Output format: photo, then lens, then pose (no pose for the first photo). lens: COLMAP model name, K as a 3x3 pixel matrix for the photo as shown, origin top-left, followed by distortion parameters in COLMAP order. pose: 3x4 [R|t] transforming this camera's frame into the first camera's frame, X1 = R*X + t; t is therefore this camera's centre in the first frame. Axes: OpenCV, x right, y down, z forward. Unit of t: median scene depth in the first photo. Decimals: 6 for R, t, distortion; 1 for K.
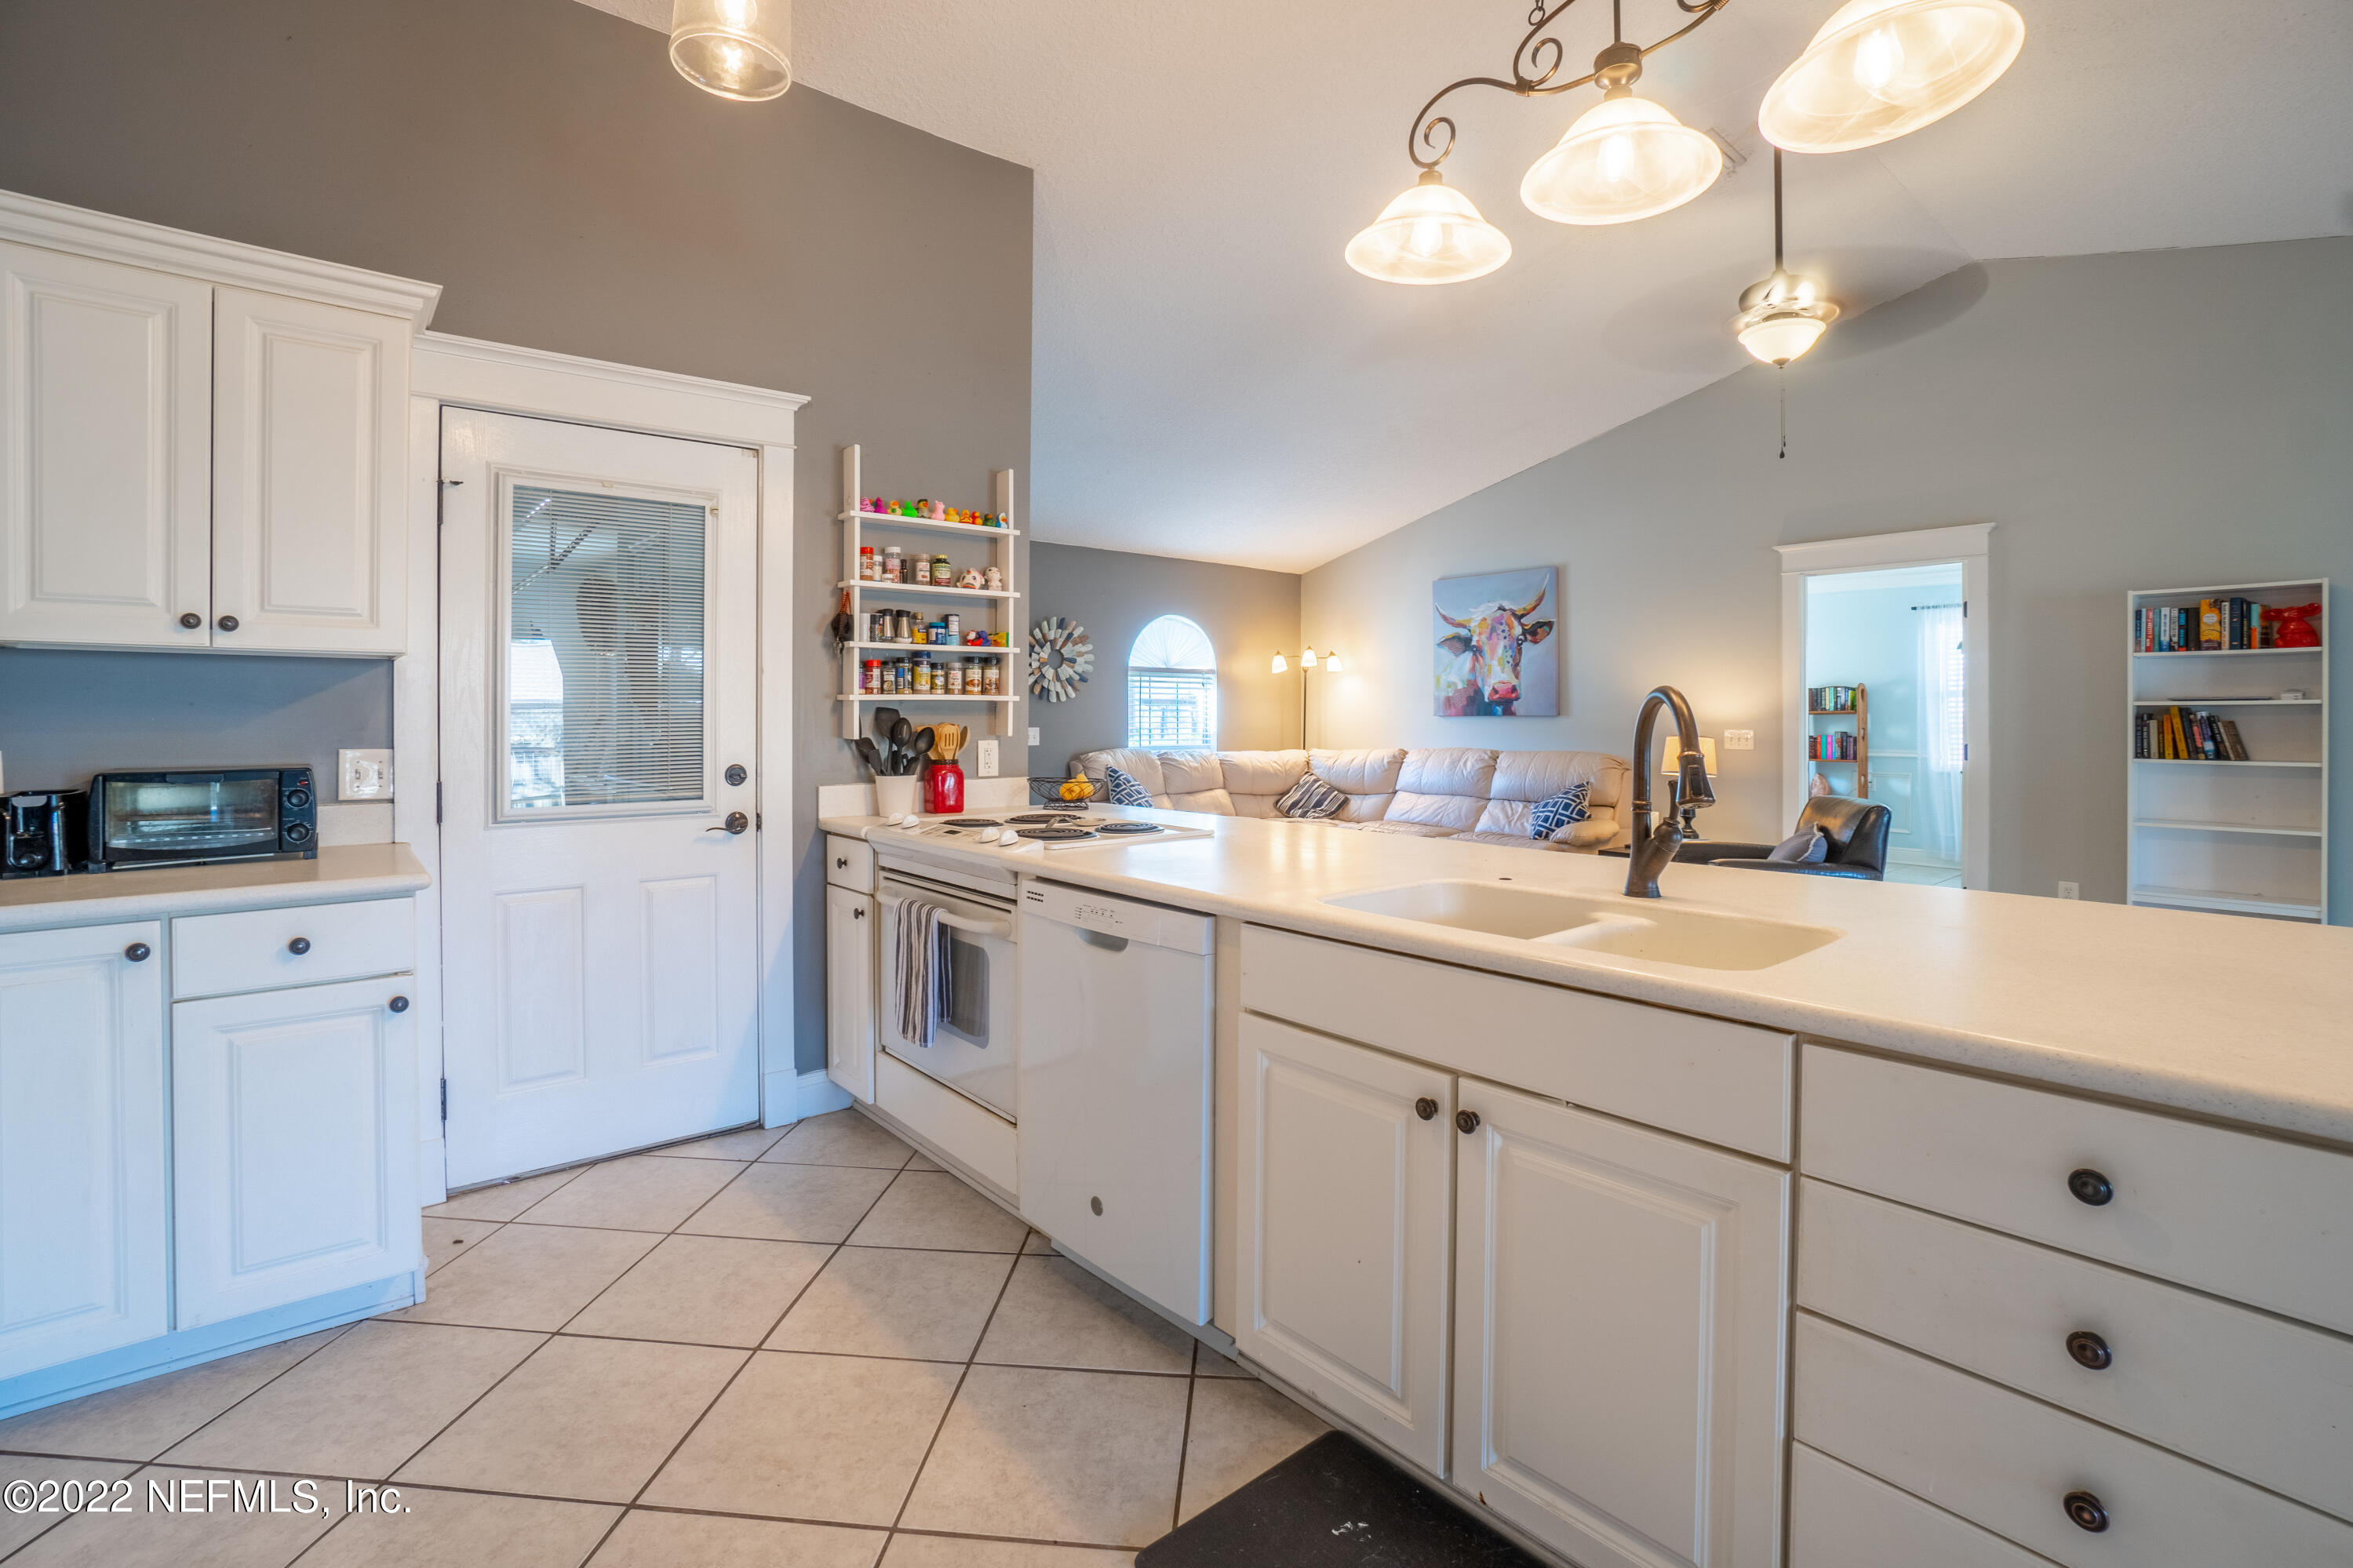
lens RADIAL K [[1040.4, 0, 1185.6], [0, 1040.4, 716.2], [0, 0, 1]] dist [-0.058217, 0.021907]
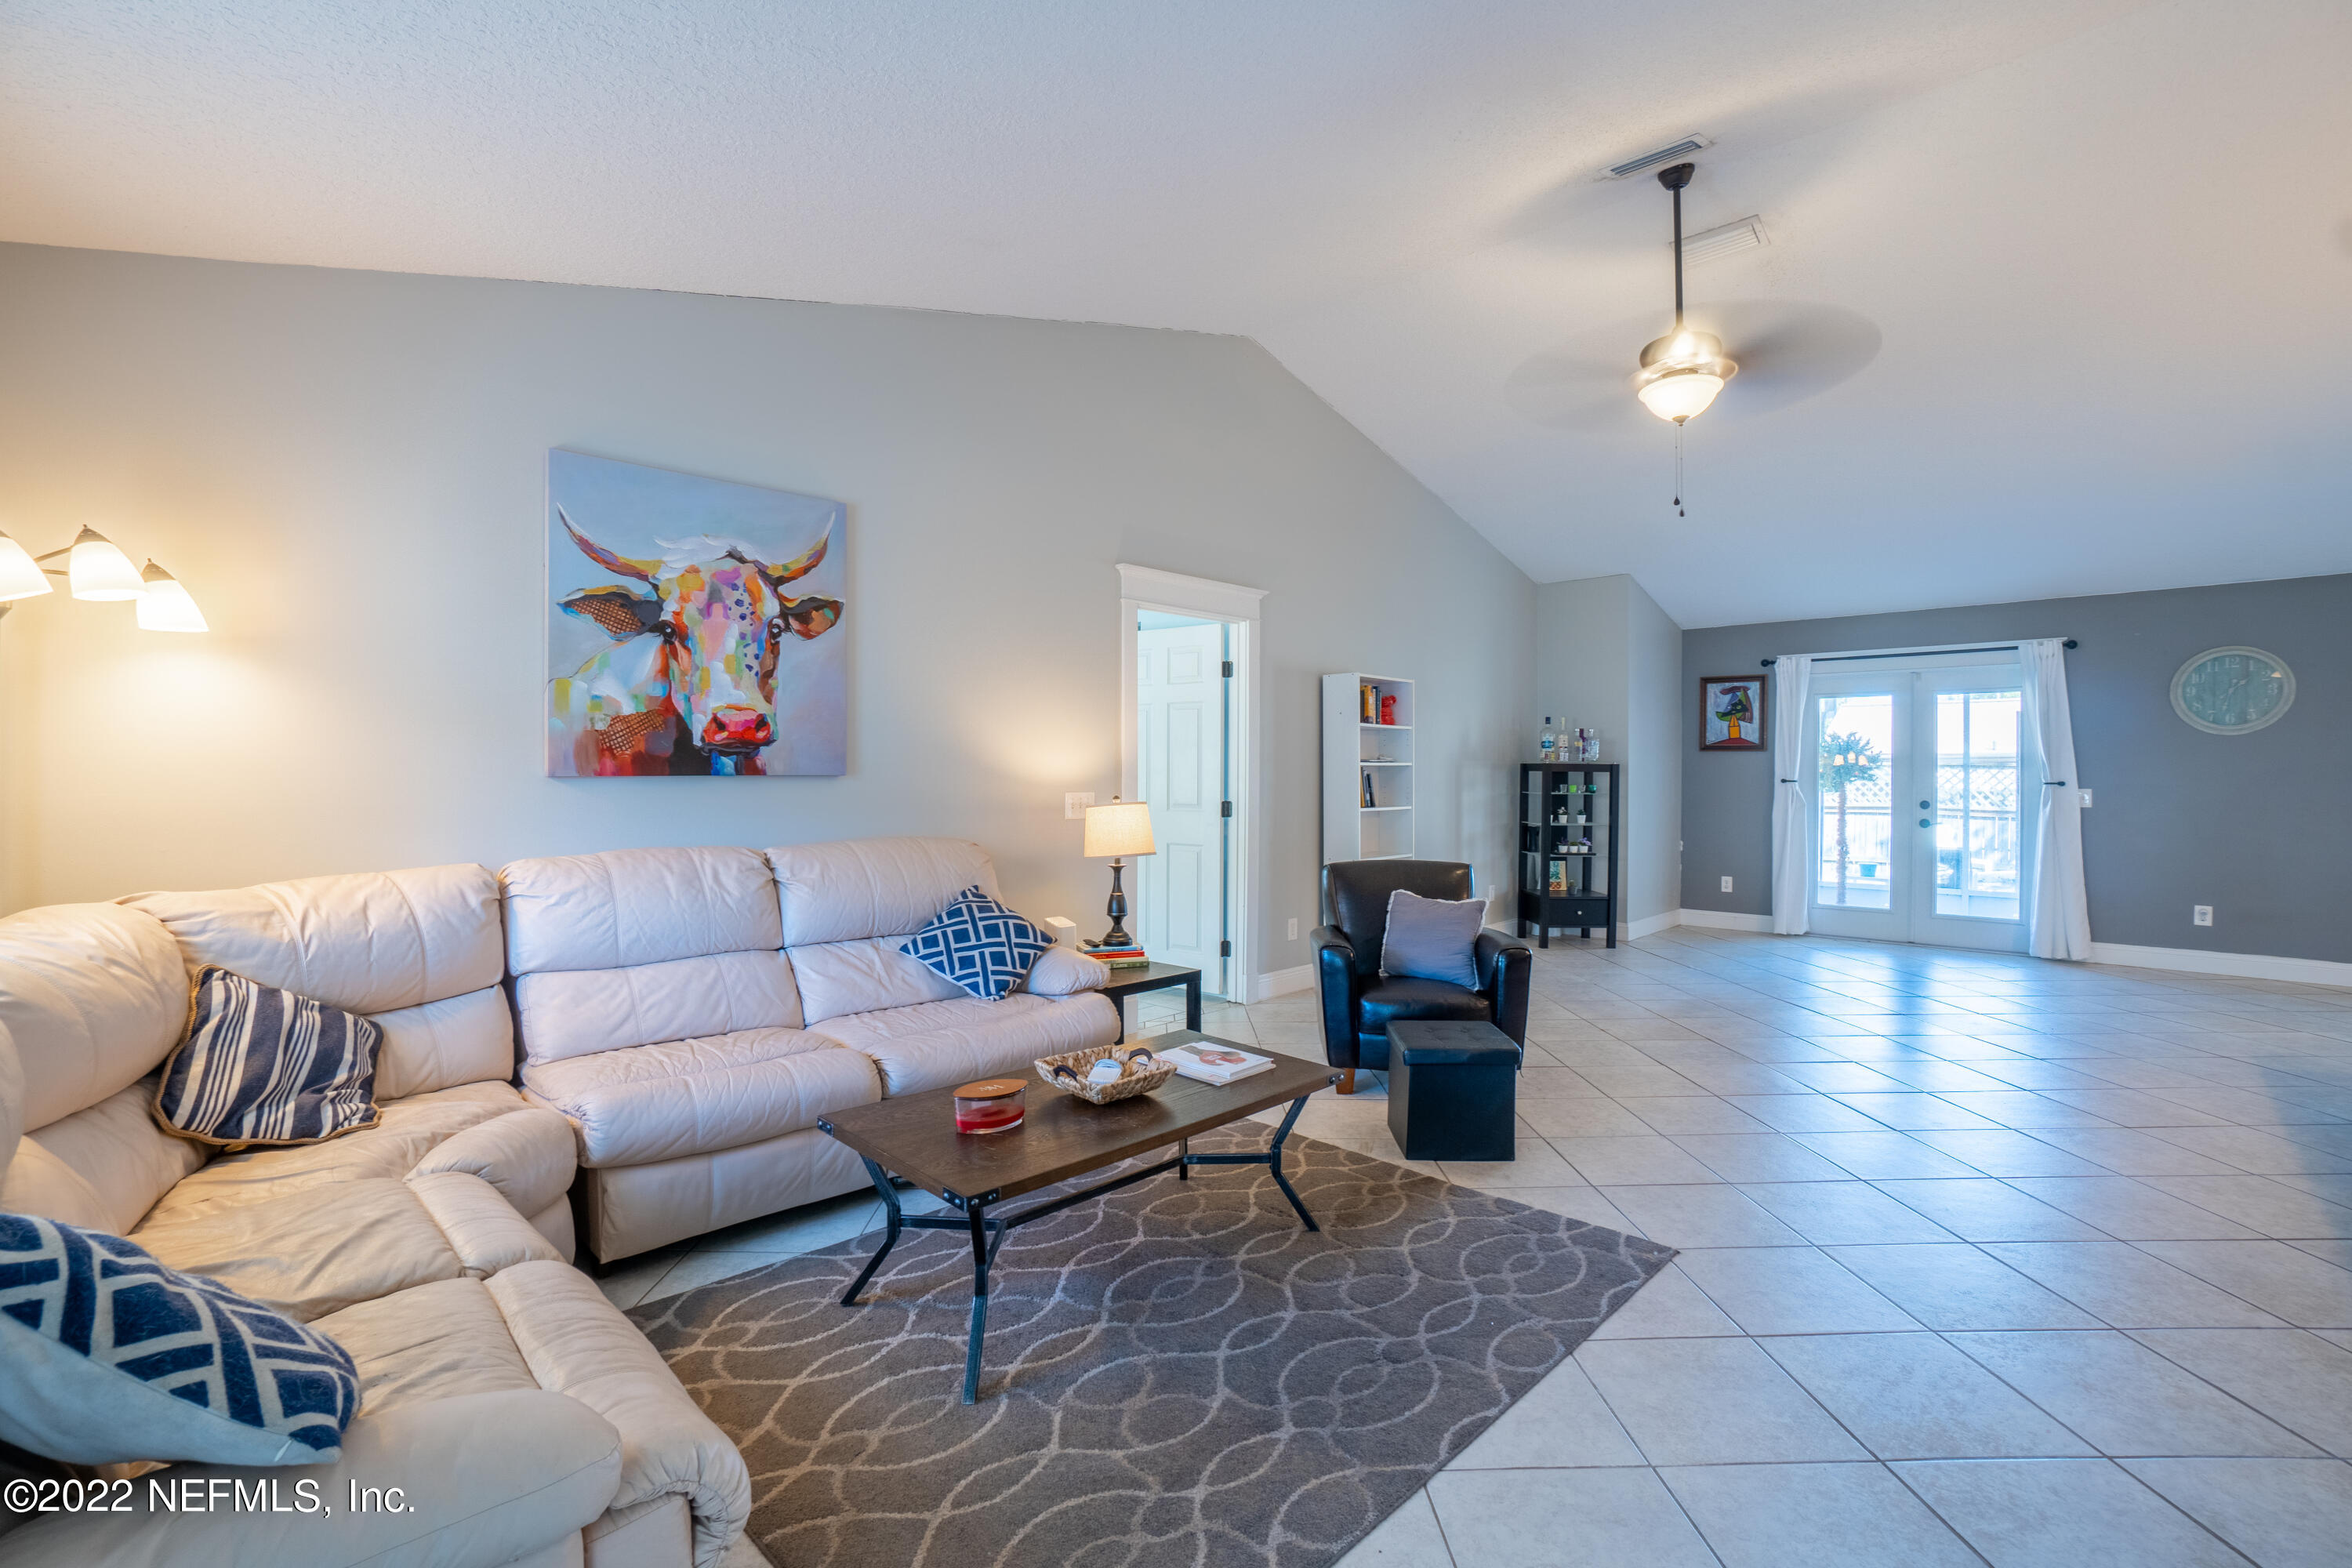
lens RADIAL K [[1053.1, 0, 1149.4], [0, 1053.1, 781.1], [0, 0, 1]] dist [-0.053909, 0.017824]
pose [[-0.079291, -0.010153, 0.996800, -0.206626], [-0.000111, 0.999948, 0.010177, -0.003102], [-0.996852, 0.000697, -0.079288, 0.871855]]
